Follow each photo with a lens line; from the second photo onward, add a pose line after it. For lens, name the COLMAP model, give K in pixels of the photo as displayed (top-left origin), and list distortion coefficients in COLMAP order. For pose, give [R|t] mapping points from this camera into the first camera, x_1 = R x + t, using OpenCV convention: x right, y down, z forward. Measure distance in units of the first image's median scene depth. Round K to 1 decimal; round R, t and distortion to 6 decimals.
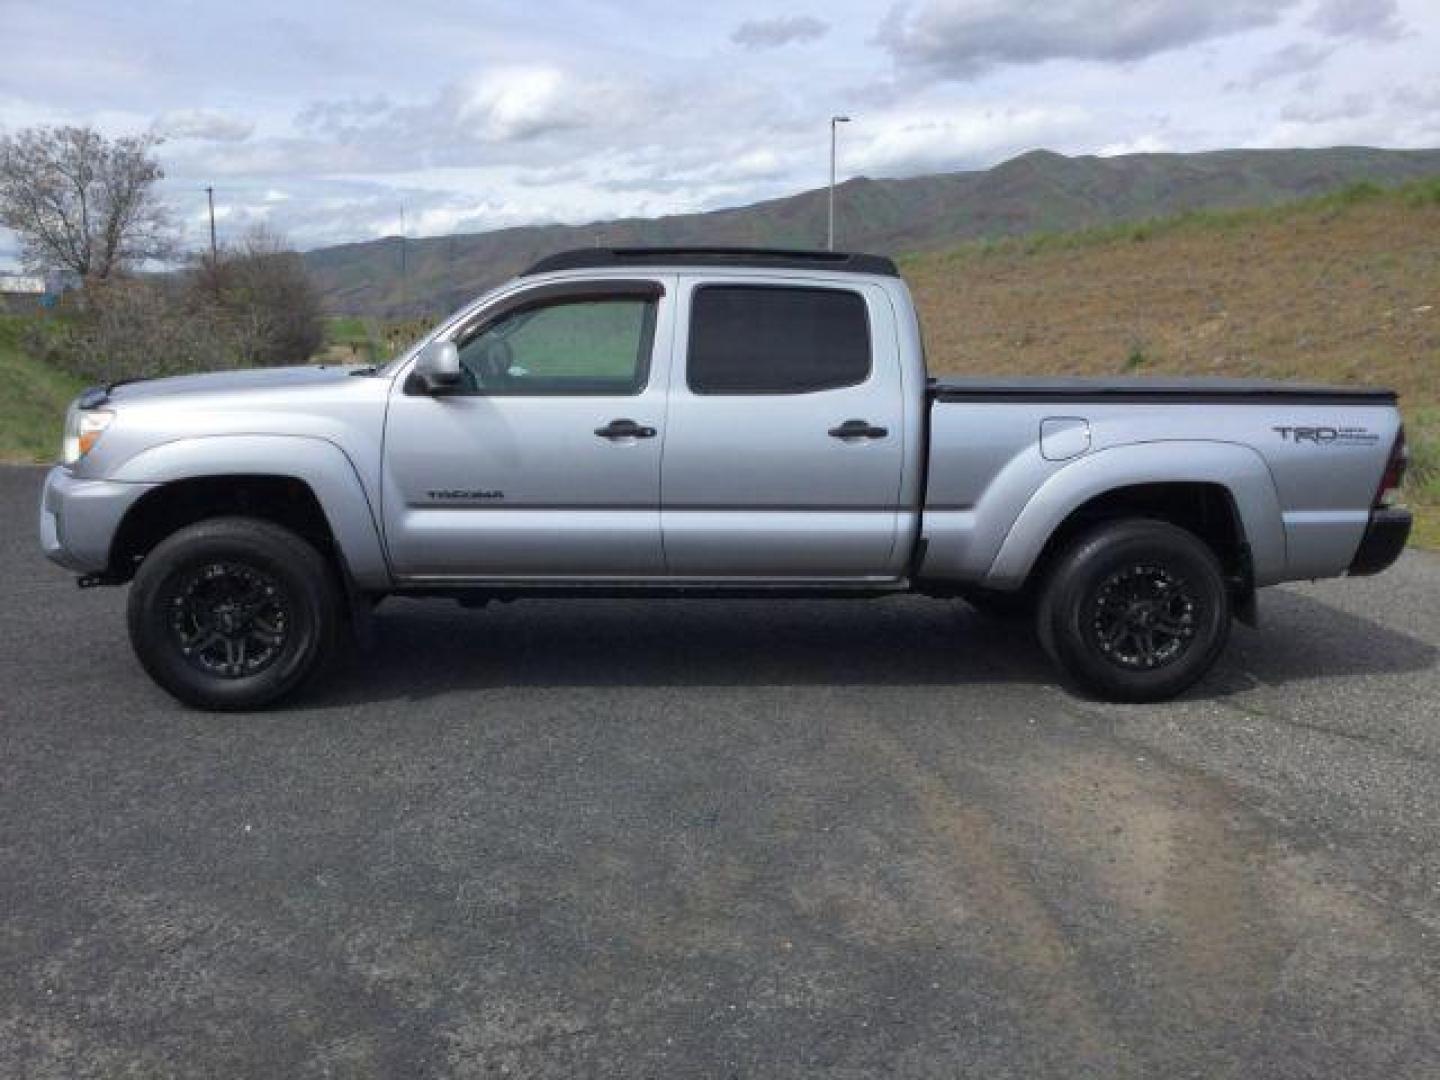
lens RADIAL K [[1324.3, 0, 720.0], [0, 1324.3, 540.0], [0, 0, 1]] dist [0.088035, -0.169579]
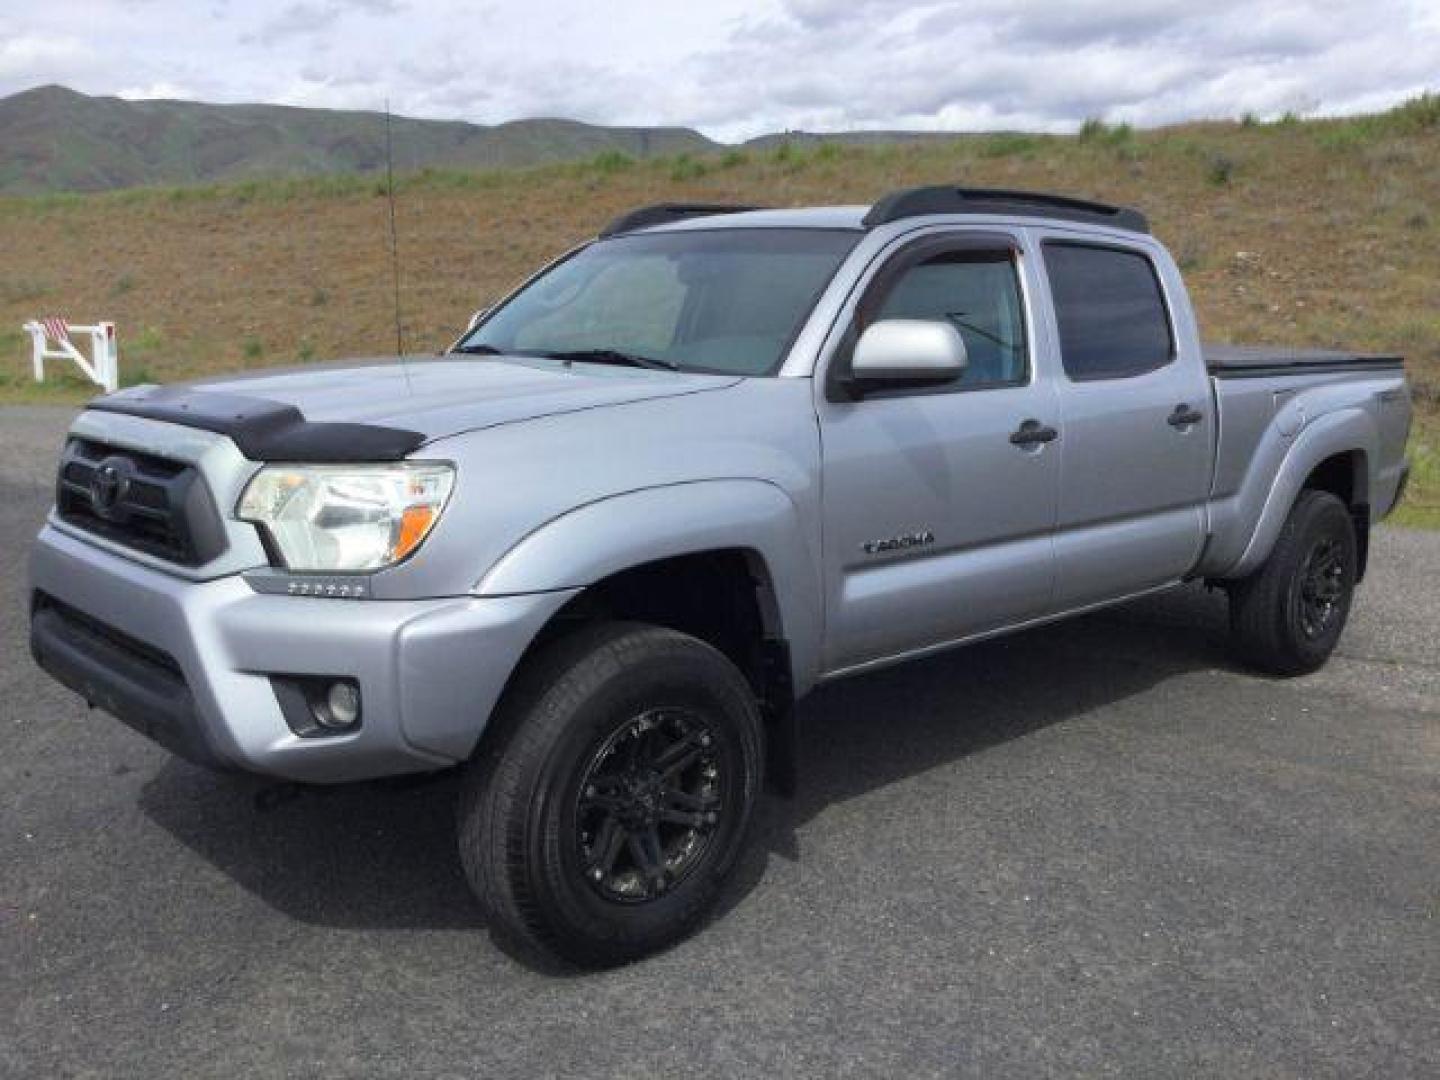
lens RADIAL K [[1324.3, 0, 720.0], [0, 1324.3, 540.0], [0, 0, 1]] dist [0.088035, -0.169579]
pose [[0.773415, -0.112847, 0.623775, -0.082952], [0.092710, 0.993582, 0.064798, -0.010678], [-0.627084, 0.007715, 0.778914, 0.063245]]
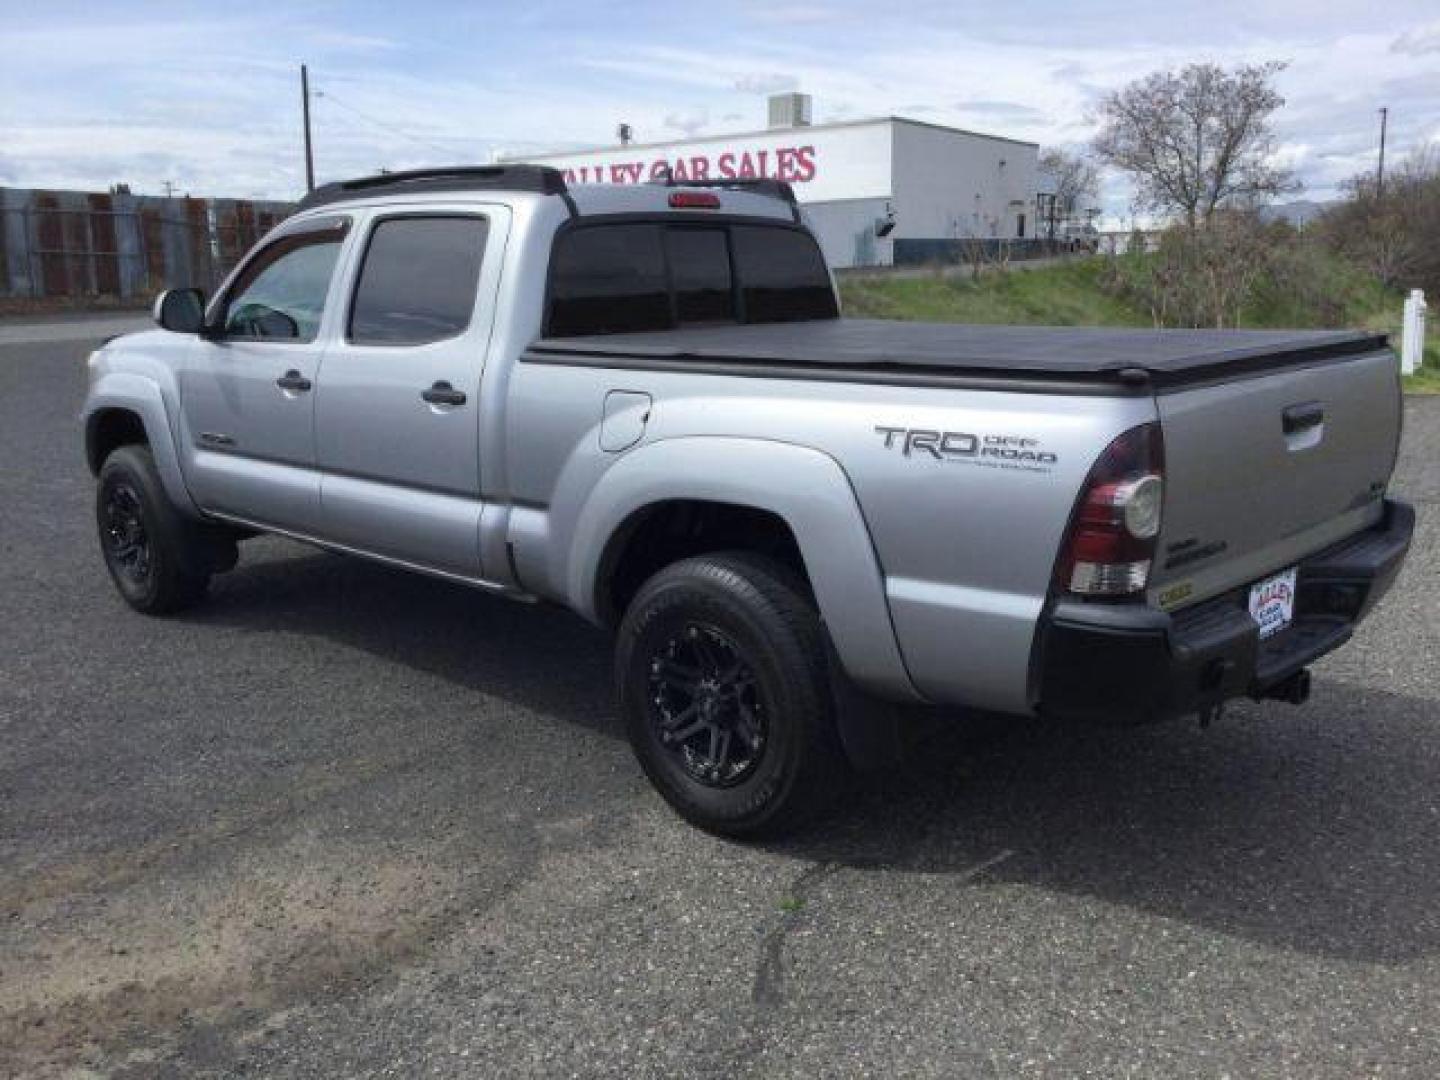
lens RADIAL K [[1328.2, 0, 720.0], [0, 1328.2, 540.0], [0, 0, 1]] dist [0.059335, -0.104405]
pose [[0.657469, 0.127583, -0.742602, 0.100274], [-0.091677, 0.991783, 0.089227, -0.010146], [0.747884, 0.009415, 0.663763, 0.072990]]
